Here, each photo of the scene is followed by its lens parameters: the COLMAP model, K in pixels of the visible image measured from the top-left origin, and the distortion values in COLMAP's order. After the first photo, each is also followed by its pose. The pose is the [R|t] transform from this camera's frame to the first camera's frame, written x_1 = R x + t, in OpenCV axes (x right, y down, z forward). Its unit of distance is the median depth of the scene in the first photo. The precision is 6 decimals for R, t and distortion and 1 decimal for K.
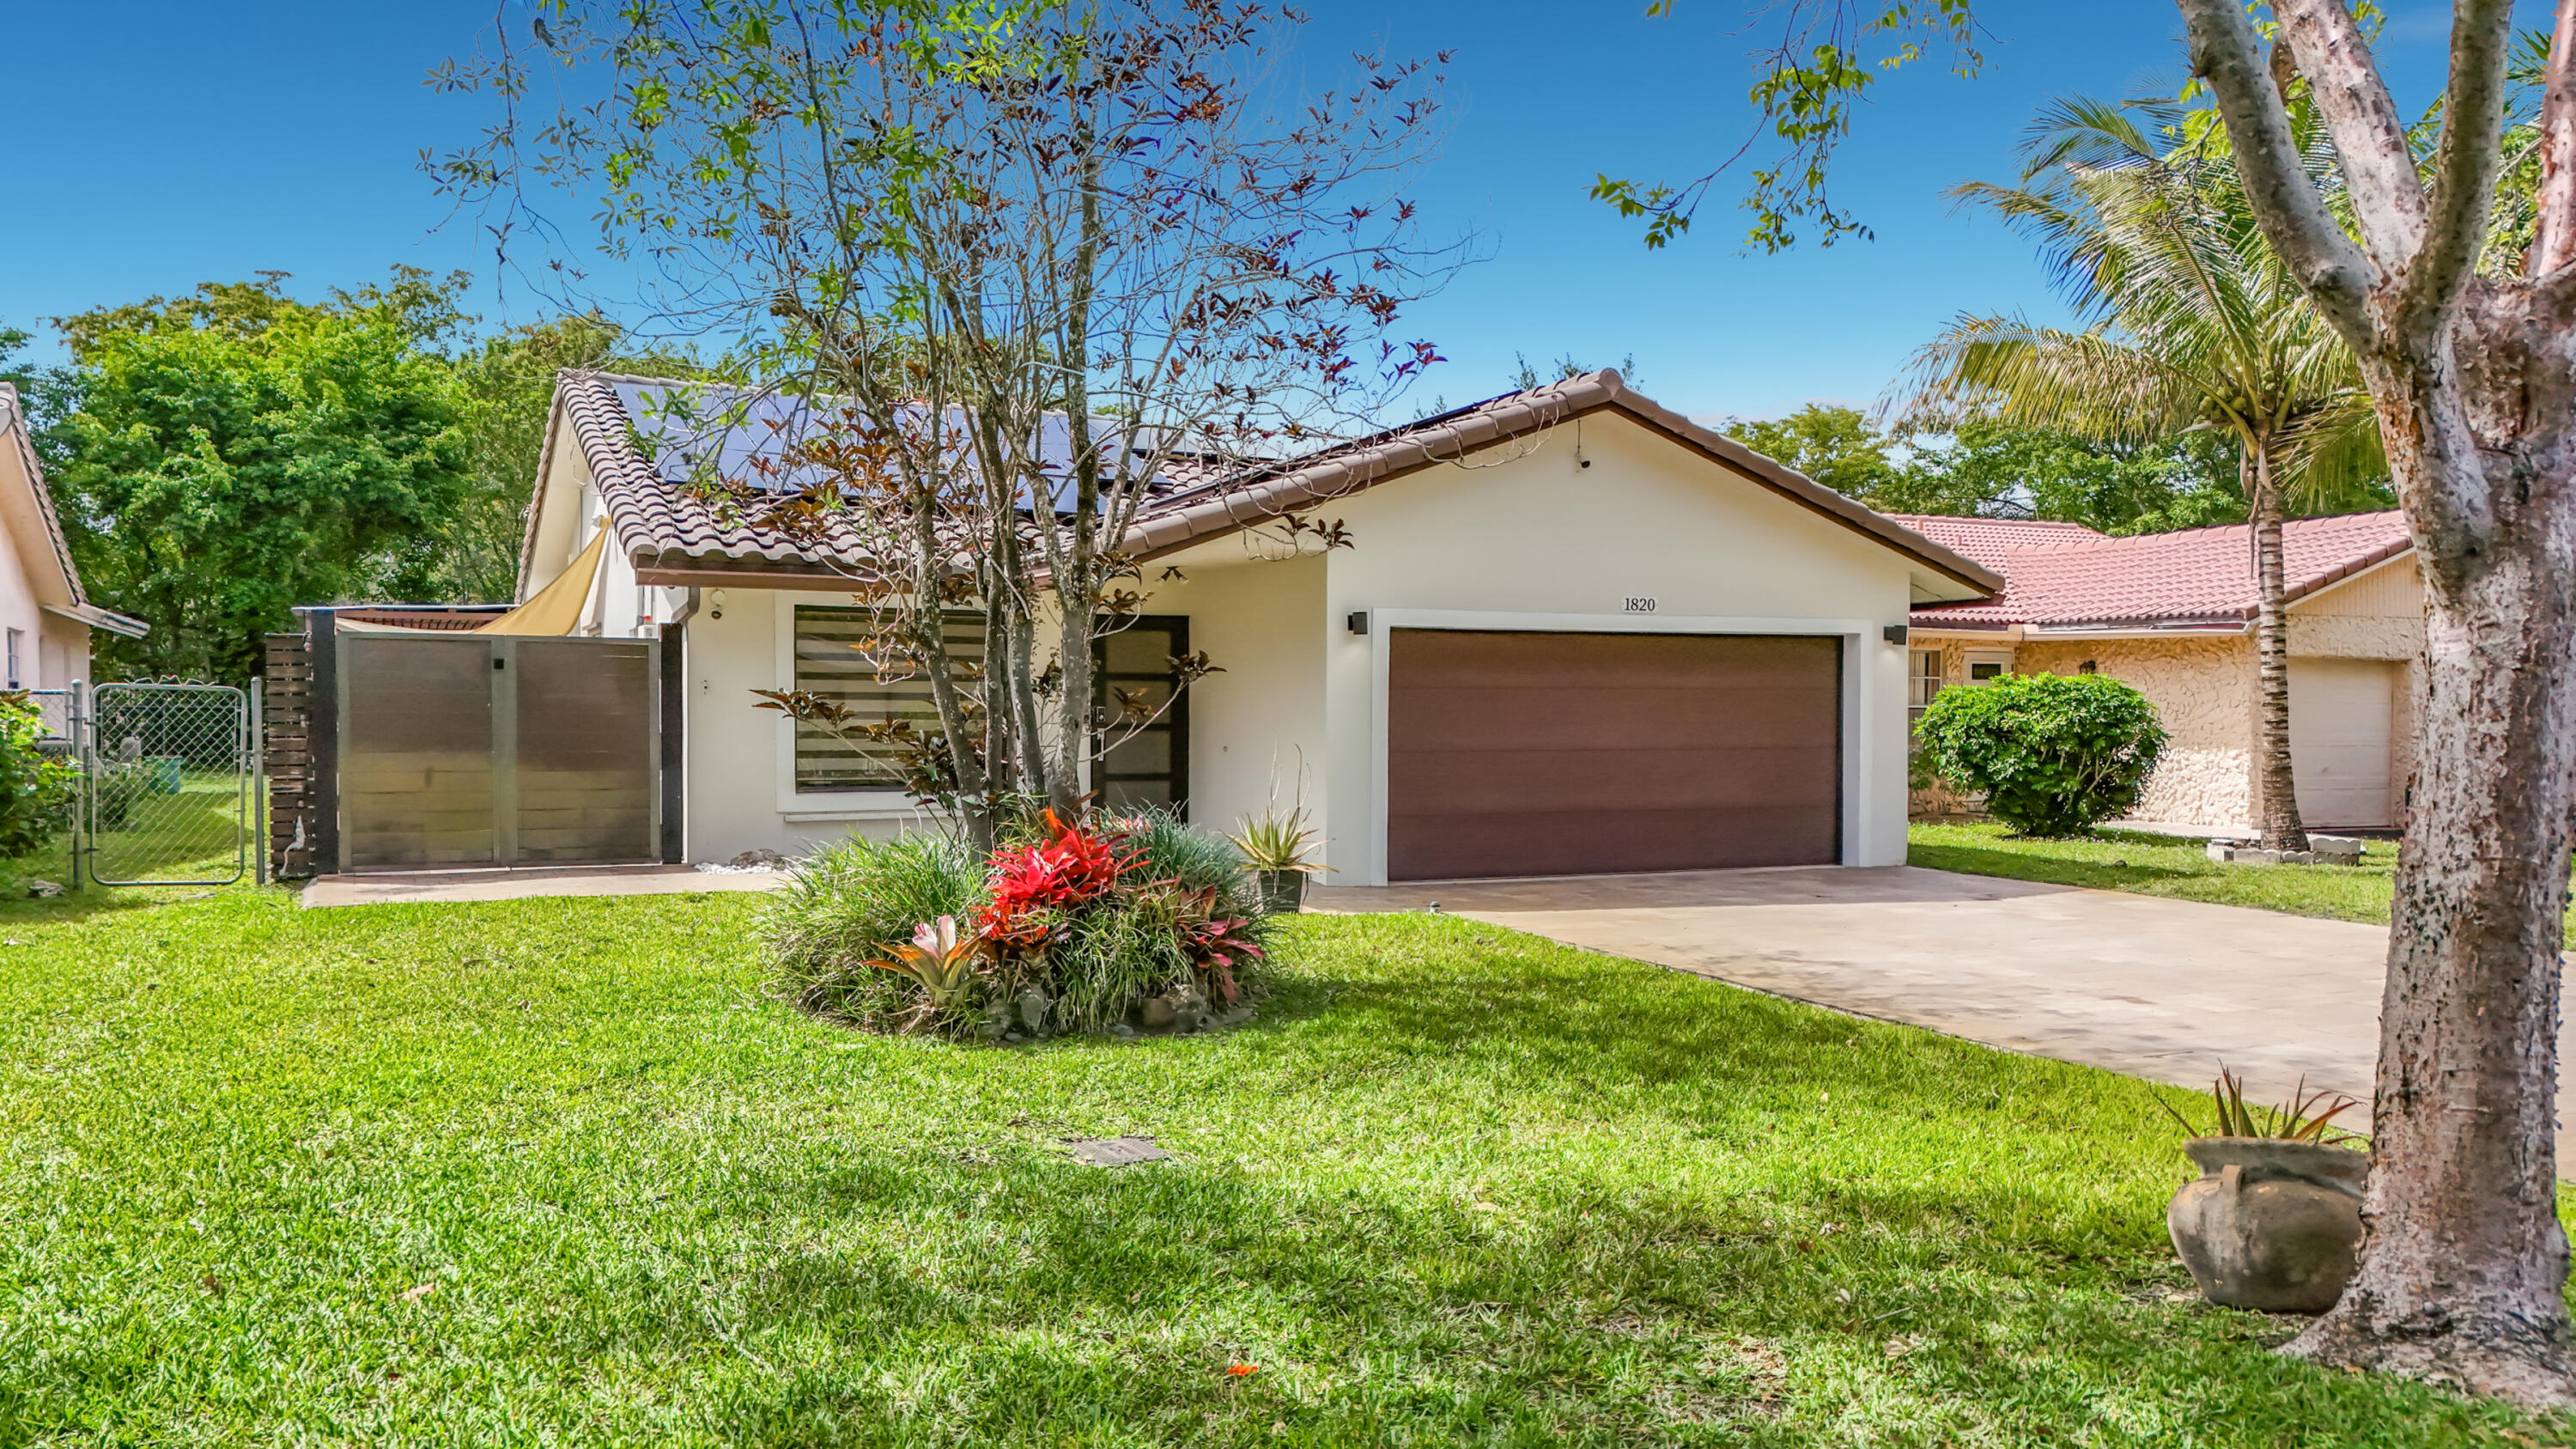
lens RADIAL K [[1870.2, 0, 1315.5], [0, 1870.2, 805.1], [0, 0, 1]] dist [0.054555, 0.000561]
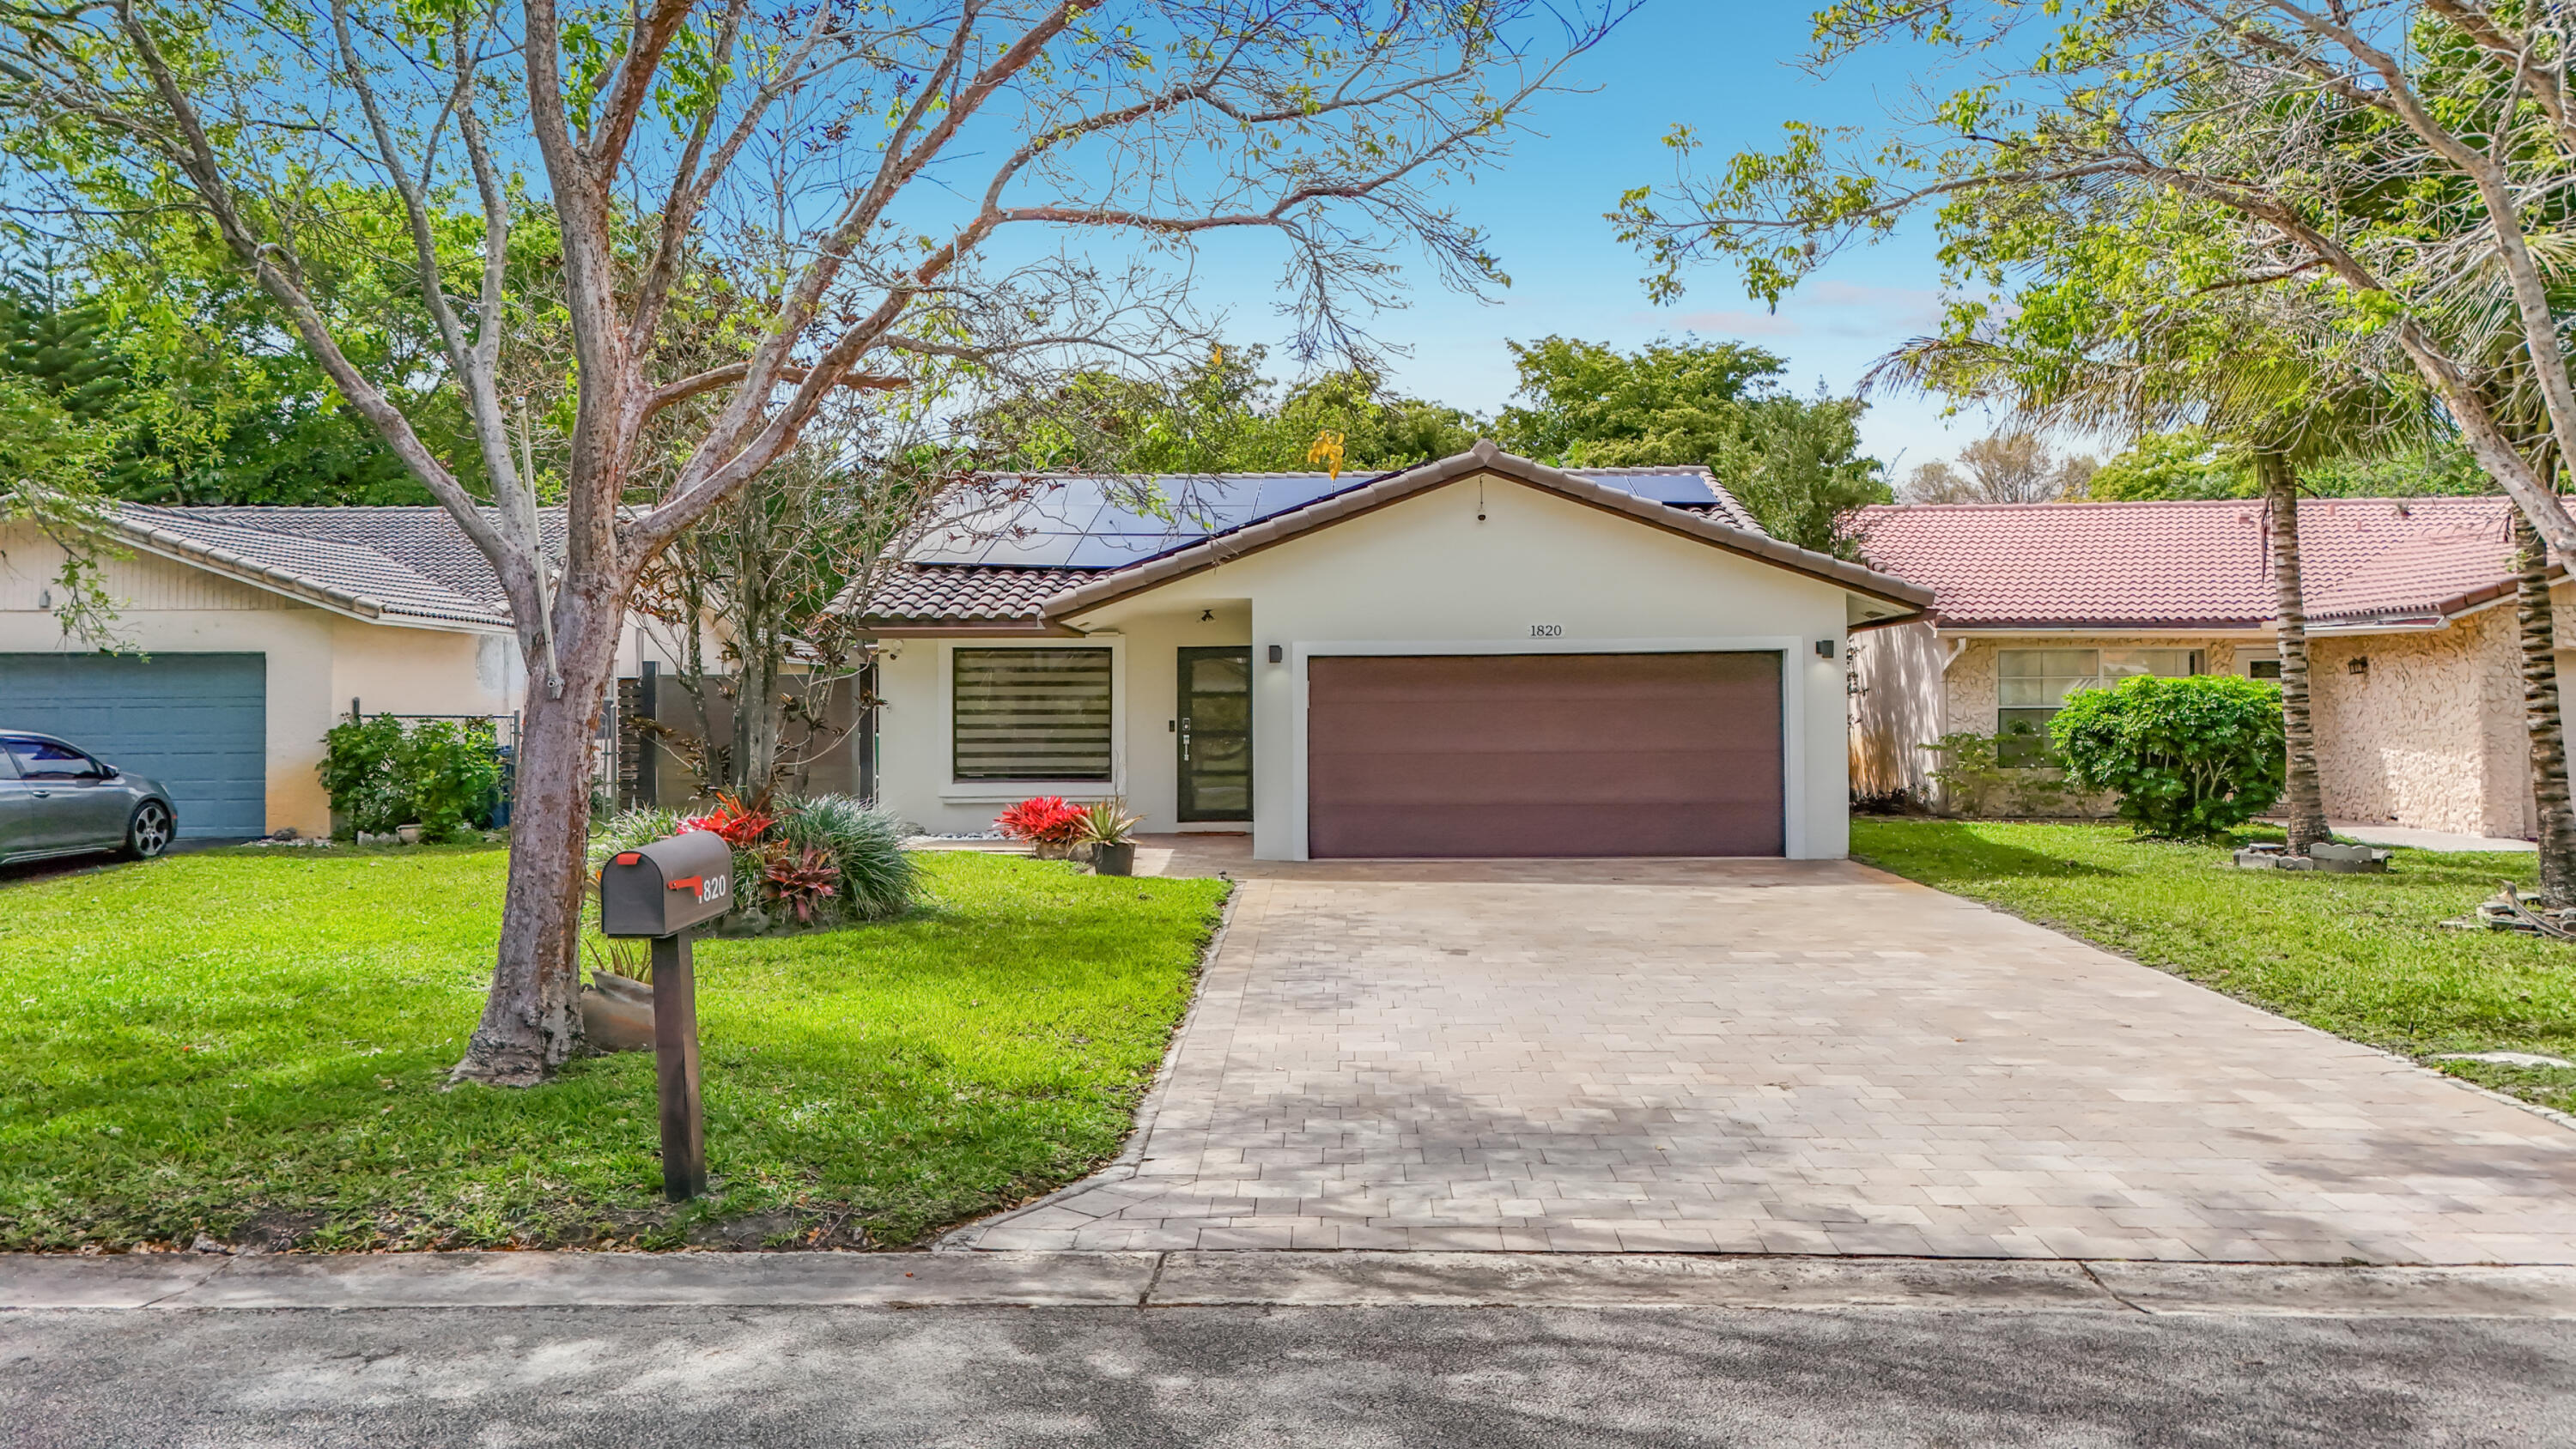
lens RADIAL K [[1820.7, 0, 1288.0], [0, 1820.7, 724.5], [0, 0, 1]] dist [0.036586, -0.002791]
pose [[0.894675, -0.003442, -0.446705, 0.556600], [-0.013322, 0.999320, -0.034382, -0.006353], [0.446519, 0.036712, 0.894021, -0.101354]]
